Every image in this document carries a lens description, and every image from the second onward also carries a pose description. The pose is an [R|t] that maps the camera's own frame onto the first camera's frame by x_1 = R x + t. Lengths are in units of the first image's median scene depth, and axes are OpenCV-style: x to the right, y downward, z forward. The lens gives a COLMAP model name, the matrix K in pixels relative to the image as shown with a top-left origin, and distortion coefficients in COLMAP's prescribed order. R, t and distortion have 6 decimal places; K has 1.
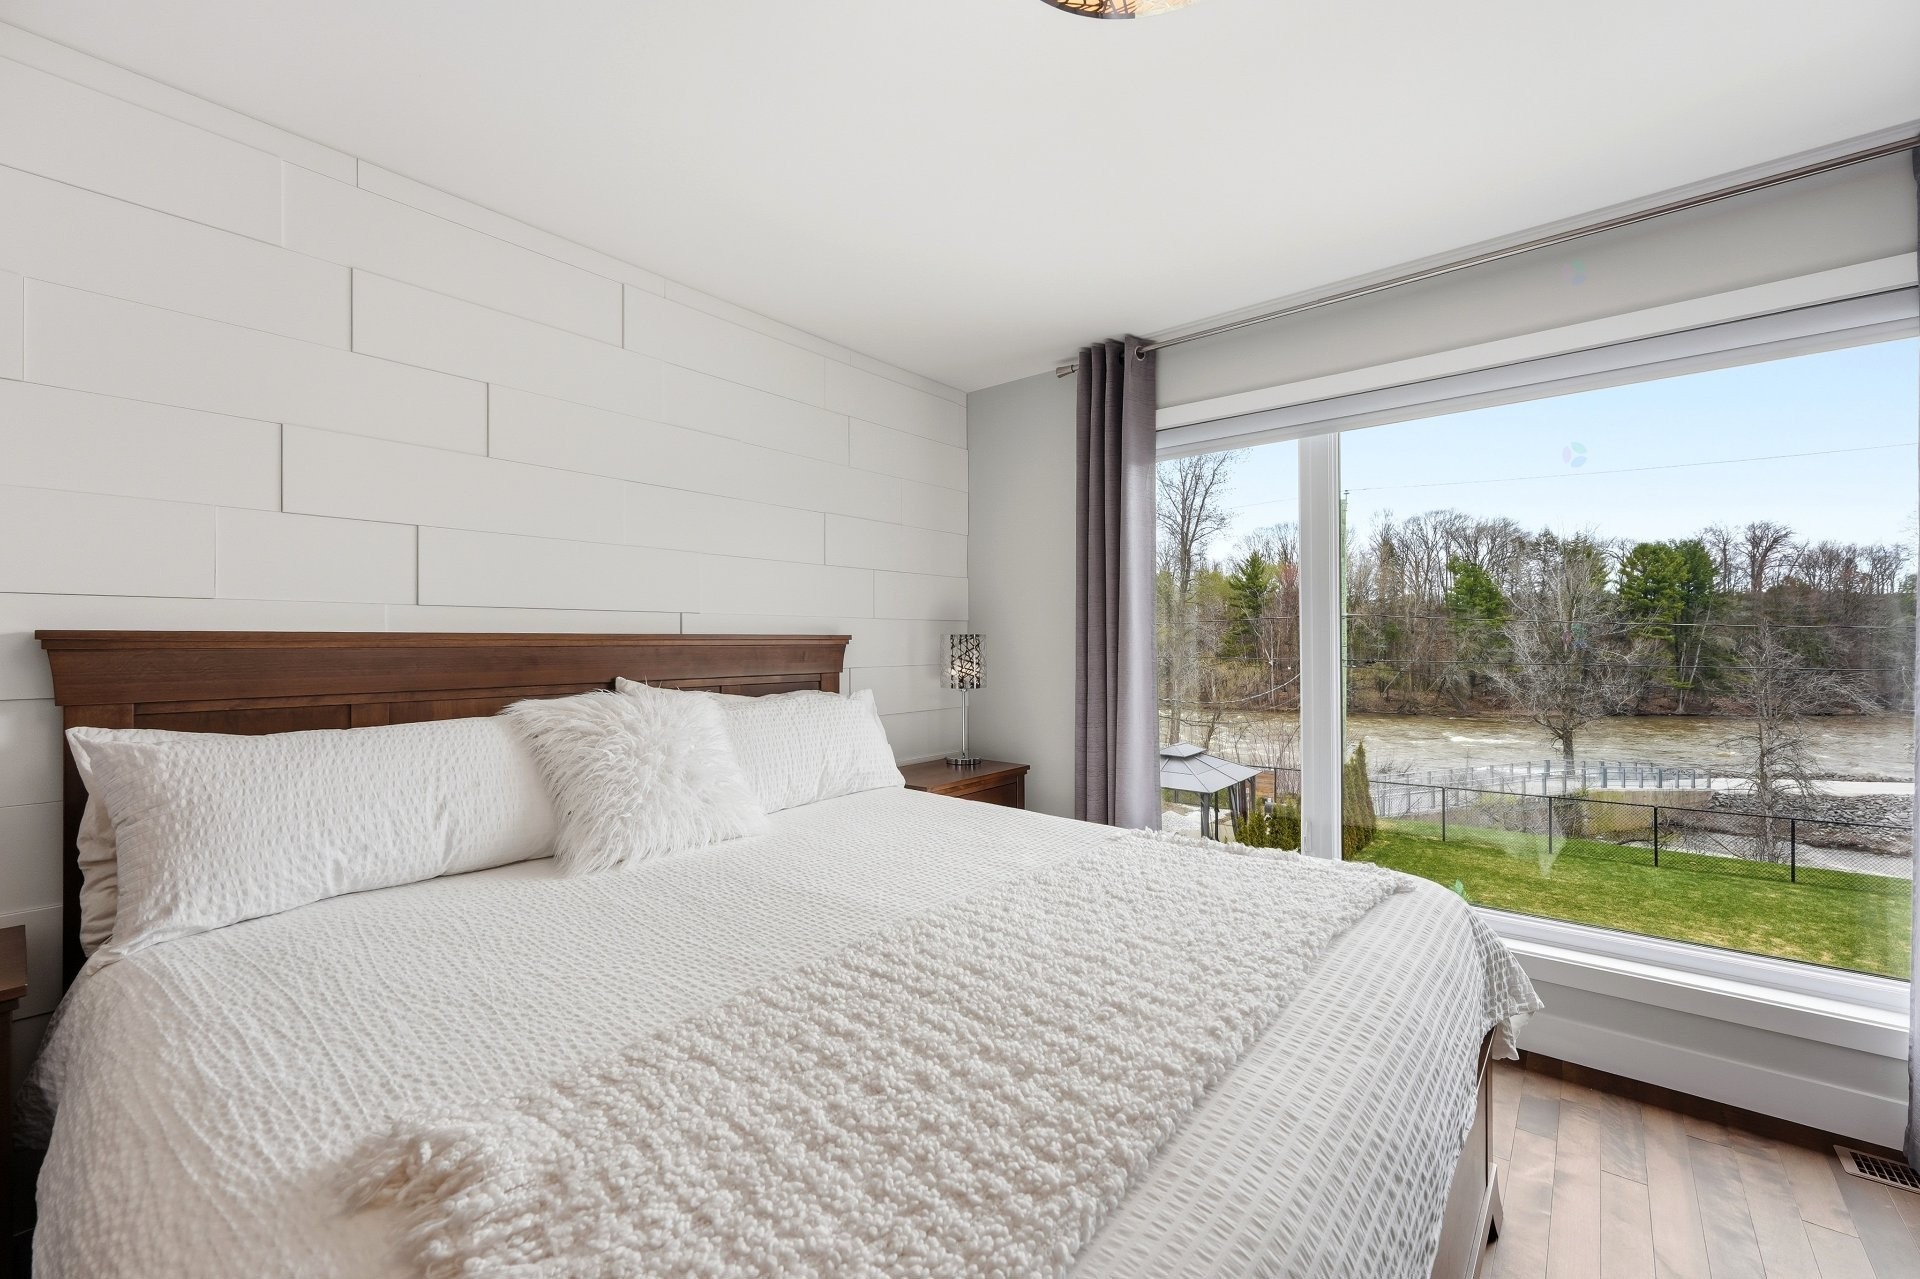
lens RADIAL K [[777.1, 0, 958.9], [0, 777.1, 630.5], [0, 0, 1]] dist [-0.002083, 0.000713]
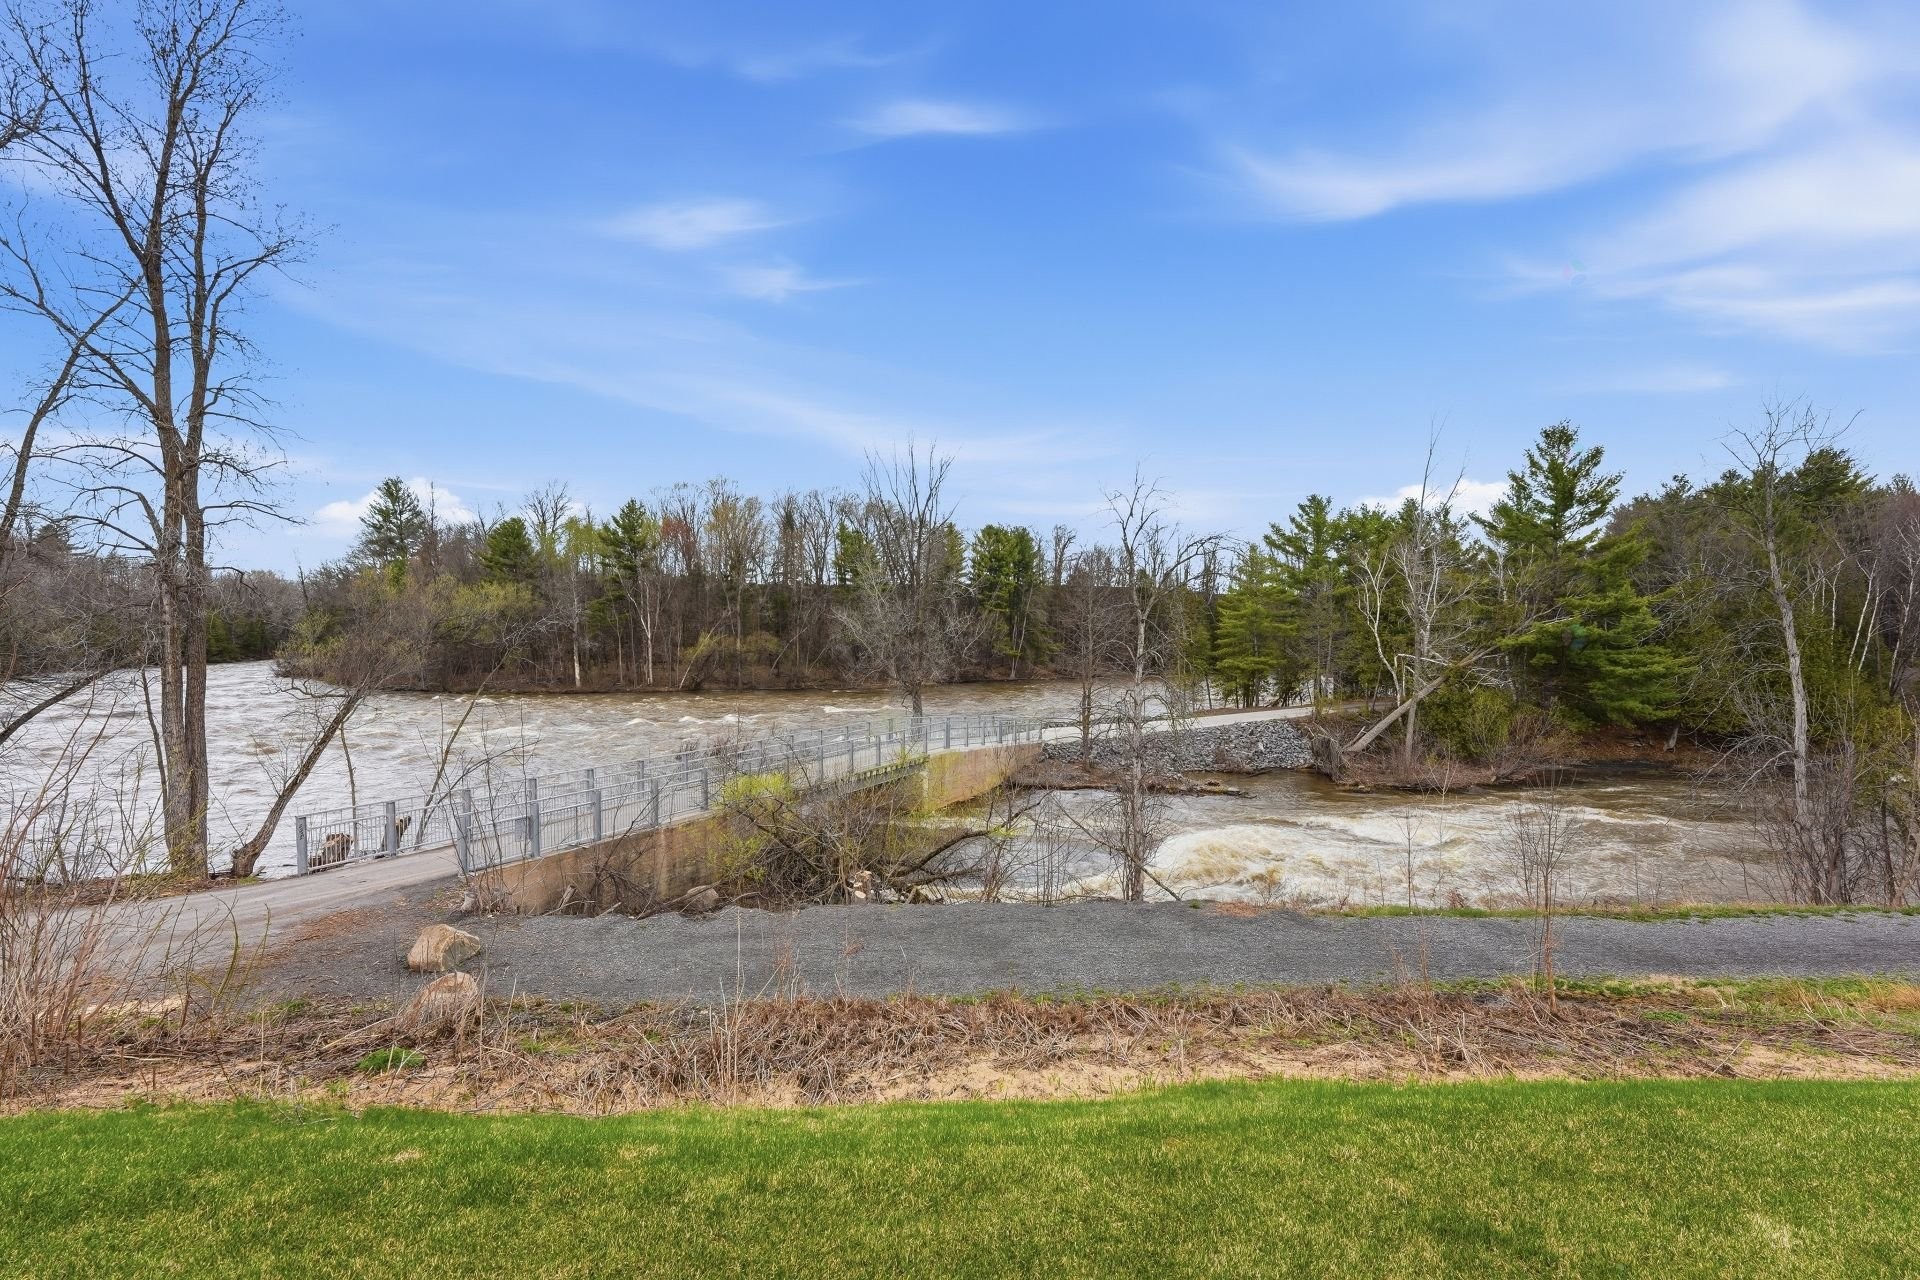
lens RADIAL K [[777.1, 0, 963.7], [0, 777.1, 639.5], [0, 0, 1]] dist [-0.002083, 0.000713]
pose [[0.770624, 0.002165, 0.637287, 0.149115], [-0.013164, 0.999835, 0.012522, 0.035310], [-0.637154, -0.018039, 0.770525, 0.167966]]
